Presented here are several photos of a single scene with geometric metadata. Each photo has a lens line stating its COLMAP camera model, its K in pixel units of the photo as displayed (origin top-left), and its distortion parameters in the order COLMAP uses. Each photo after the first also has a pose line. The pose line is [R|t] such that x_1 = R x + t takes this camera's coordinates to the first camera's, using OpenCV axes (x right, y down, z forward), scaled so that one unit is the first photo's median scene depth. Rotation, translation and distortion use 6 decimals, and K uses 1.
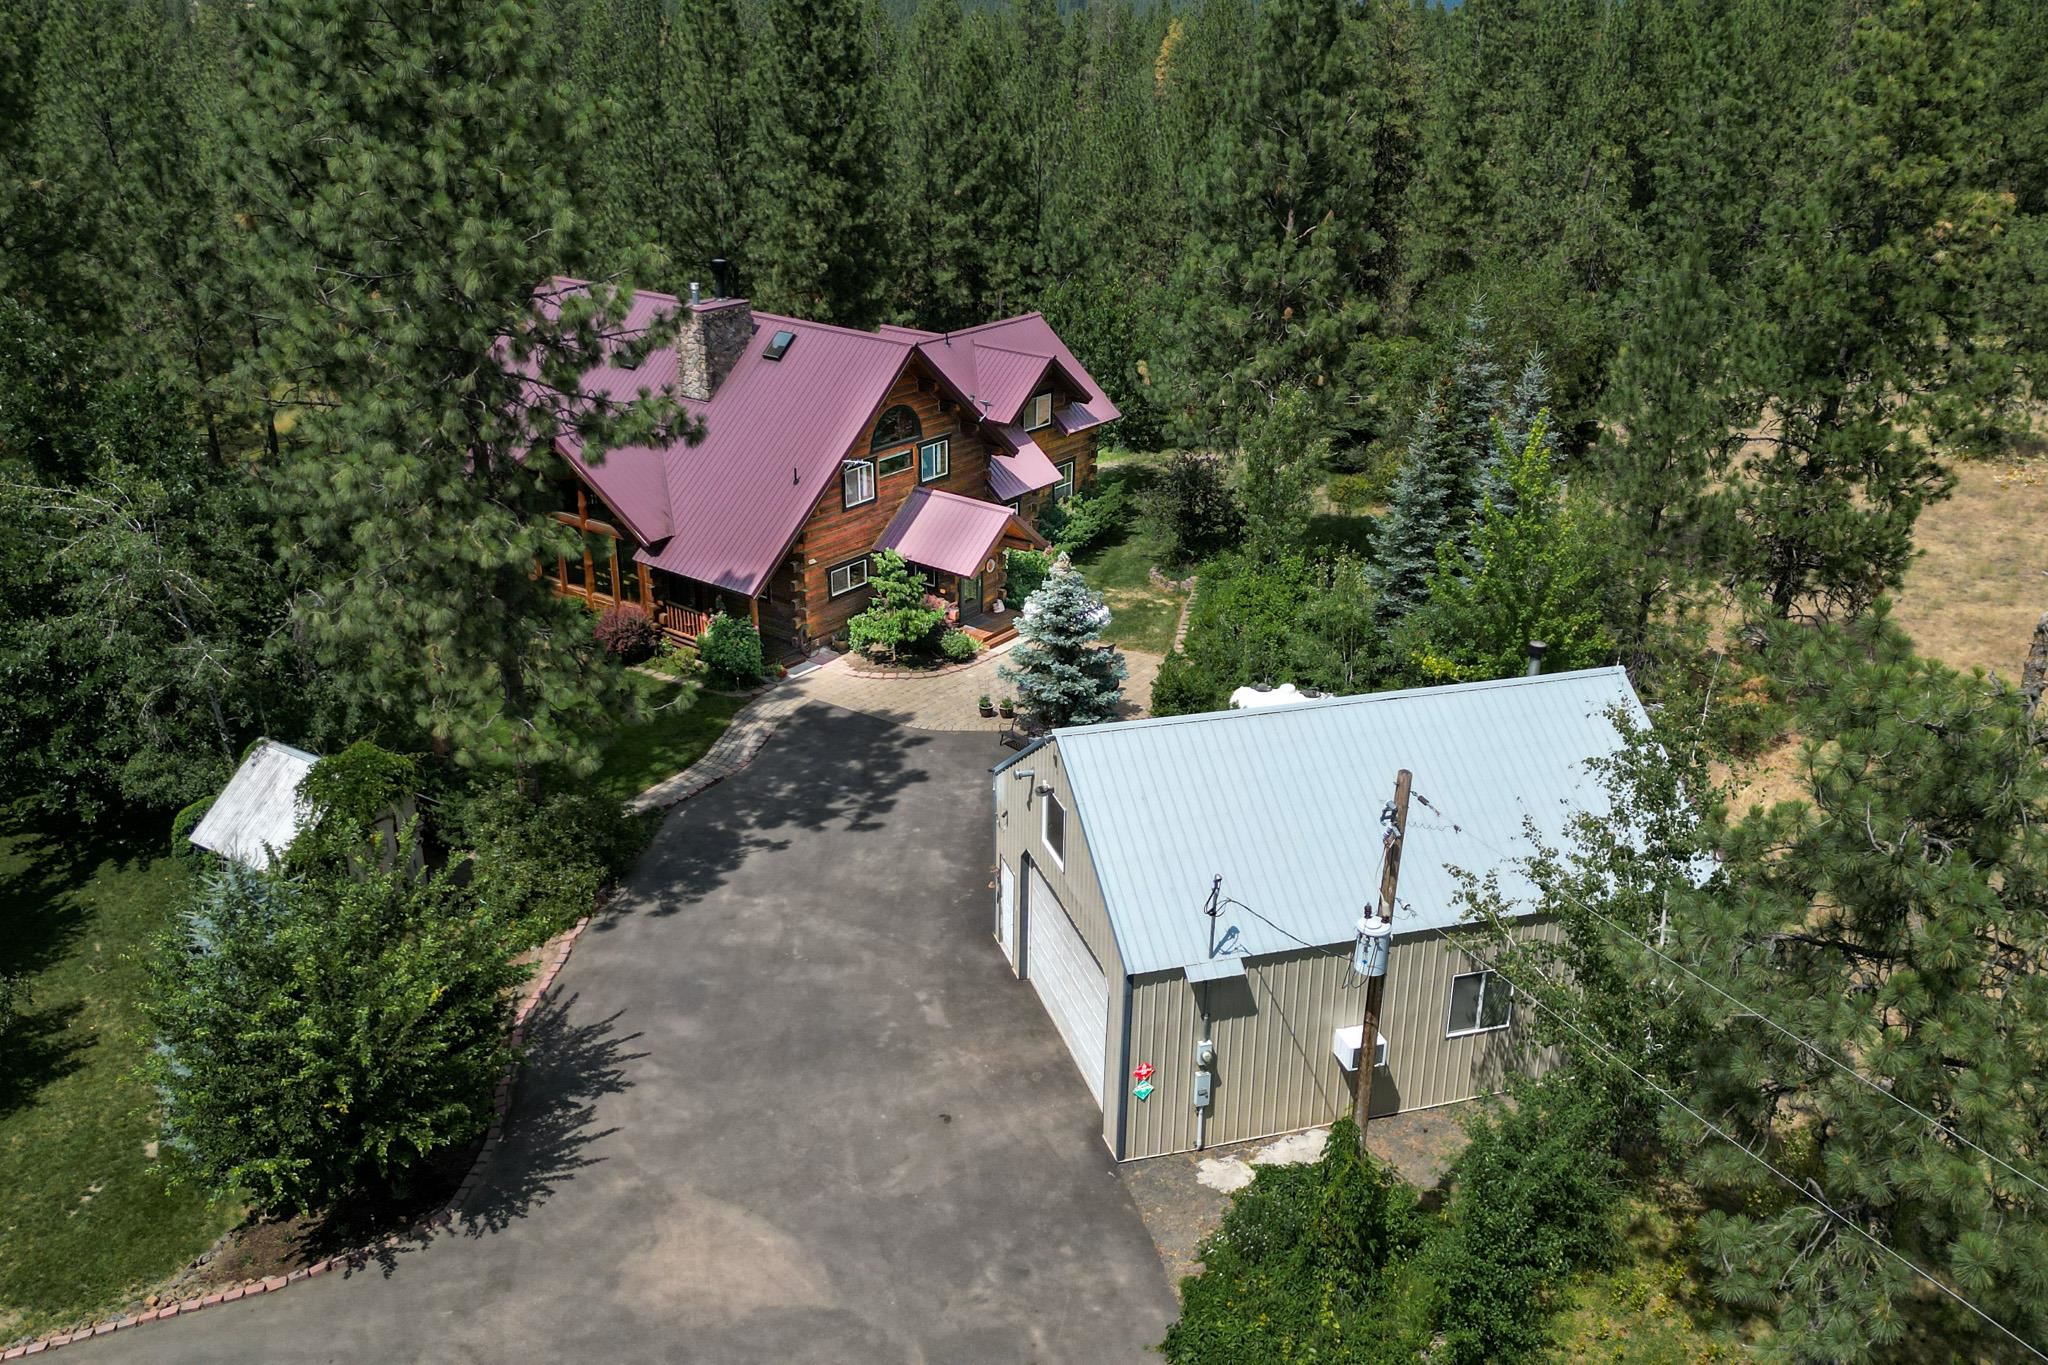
lens RADIAL K [[1653.4, 0, 1024.0], [0, 1653.4, 682.5], [0, 0, 1]] dist [0.003649, -0.001849]
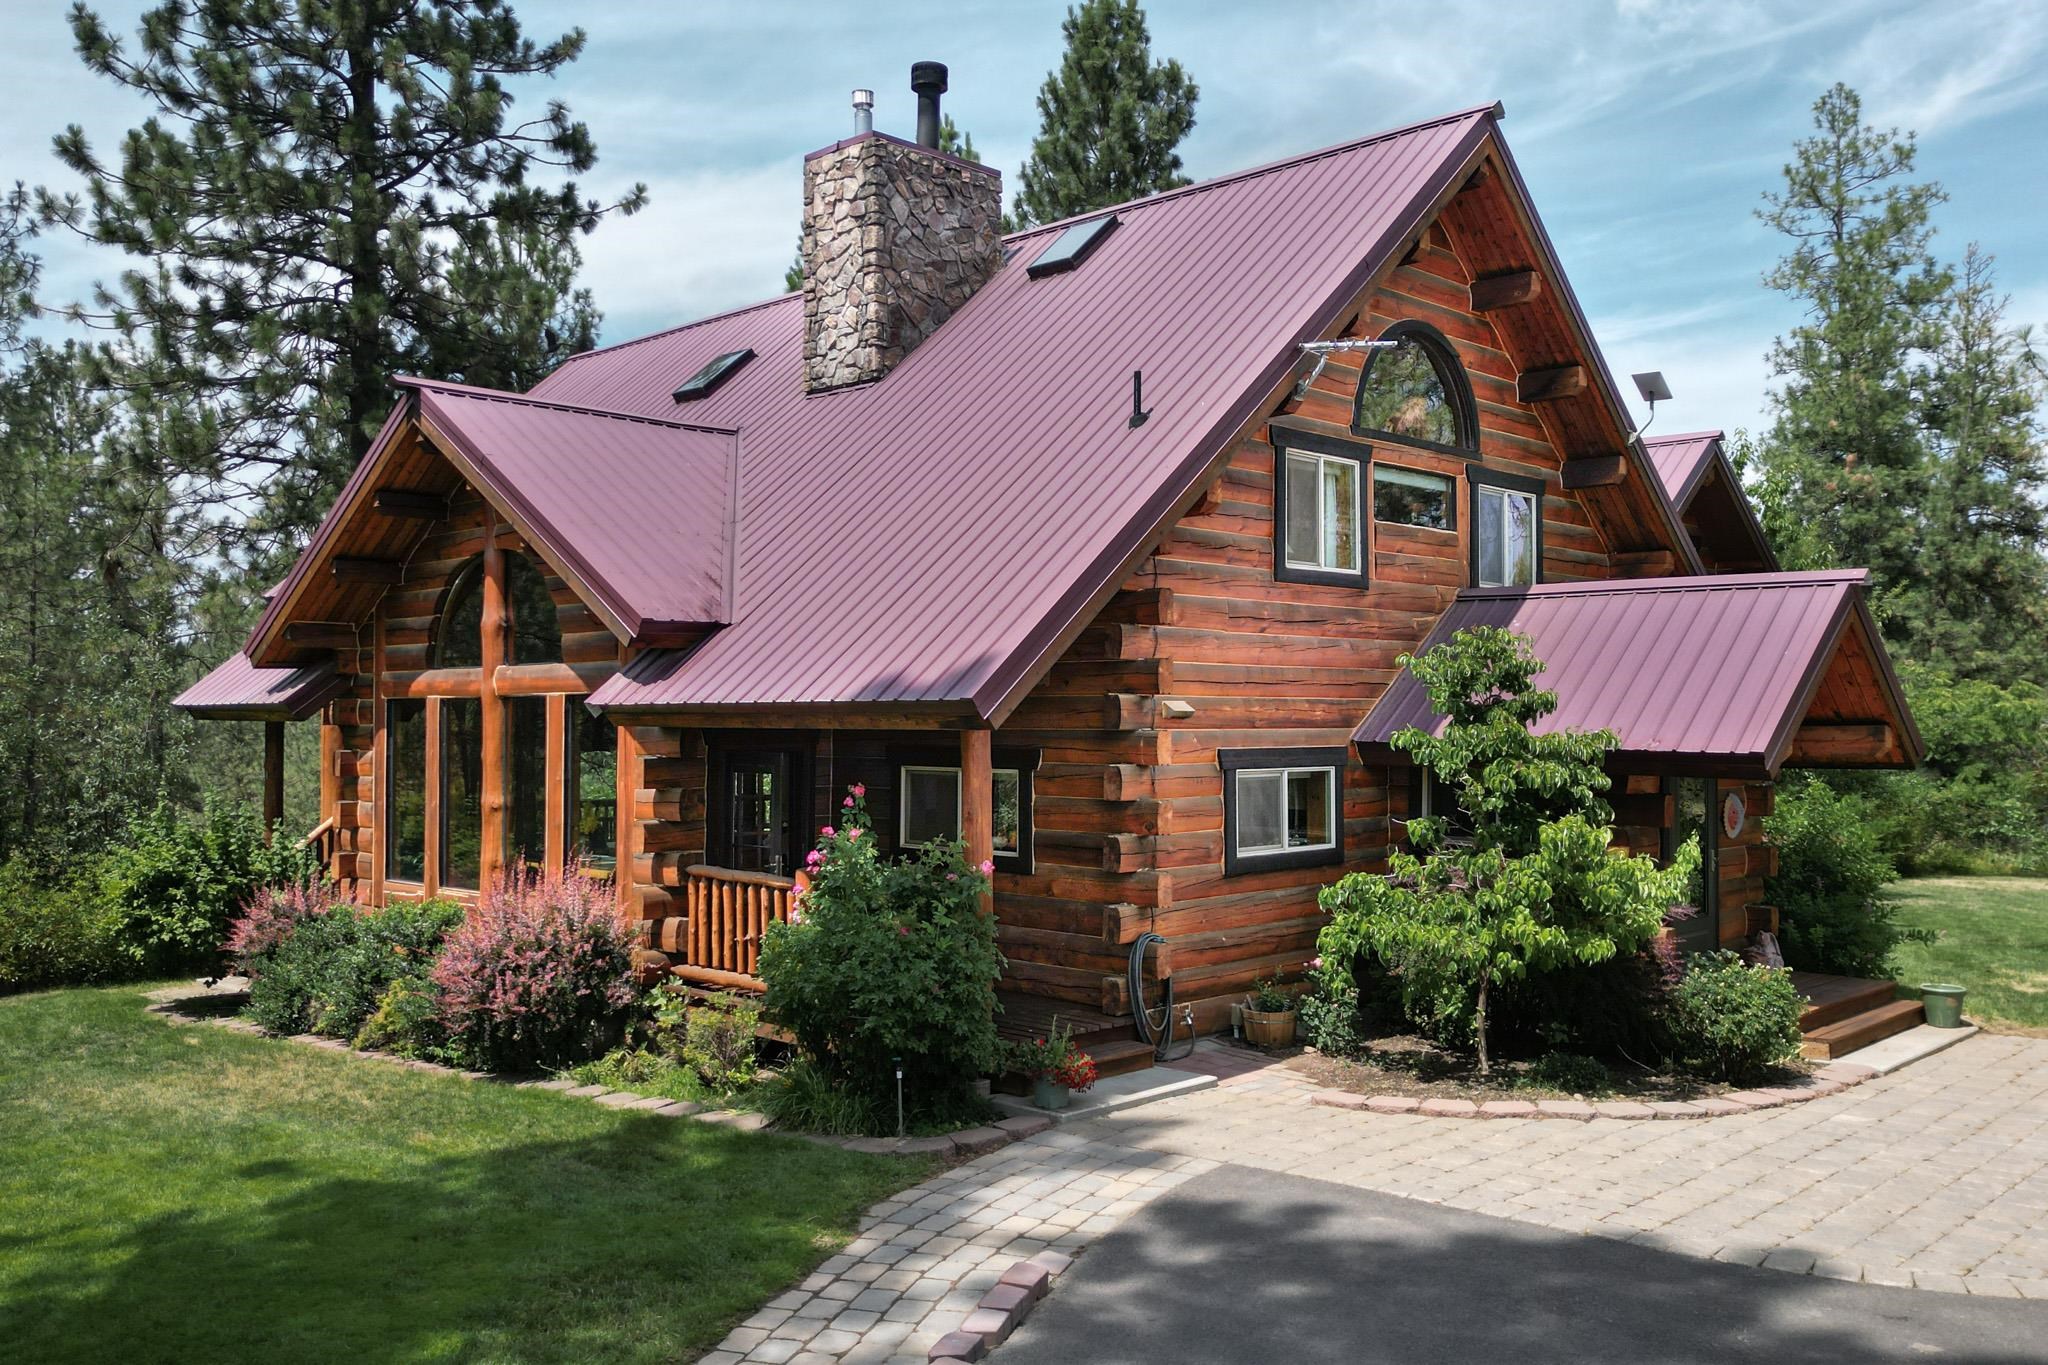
lens RADIAL K [[1653.4, 0, 1024.0], [0, 1653.4, 682.5], [0, 0, 1]] dist [0.003649, -0.001849]
pose [[0.993129, -0.009540, -0.116637, -0.121398], [-0.038453, 0.914731, -0.402230, 0.039791], [0.110529, 0.403952, 0.908078, 0.729007]]
